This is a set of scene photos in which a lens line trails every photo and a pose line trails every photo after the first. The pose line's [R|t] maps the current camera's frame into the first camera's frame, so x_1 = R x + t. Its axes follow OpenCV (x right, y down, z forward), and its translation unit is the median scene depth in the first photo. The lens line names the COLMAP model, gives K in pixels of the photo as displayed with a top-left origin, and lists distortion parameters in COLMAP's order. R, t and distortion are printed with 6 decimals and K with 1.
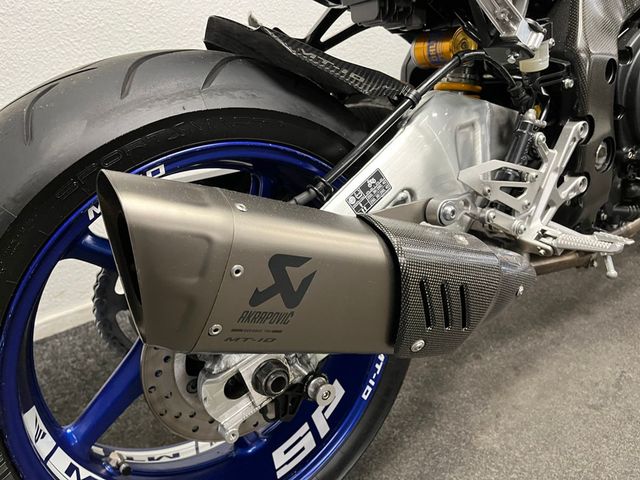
lens RADIAL K [[476.5, 0, 319.3], [0, 476.5, 241.5], [0, 0, 1]] dist [0.059709, -0.091197]
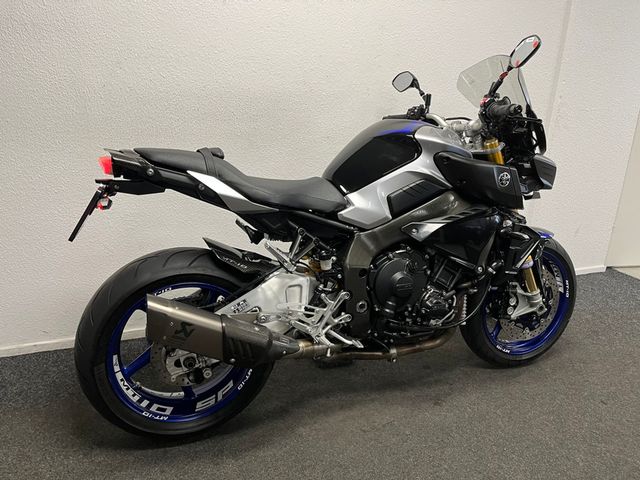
lens RADIAL K [[476.5, 0, 319.3], [0, 476.5, 241.5], [0, 0, 1]] dist [0.059709, -0.091197]
pose [[0.965790, 0.170261, -0.195605, 1.120645], [-0.195492, 0.973608, -0.117776, -0.252173], [0.170390, 0.151986, 0.973585, -1.859469]]
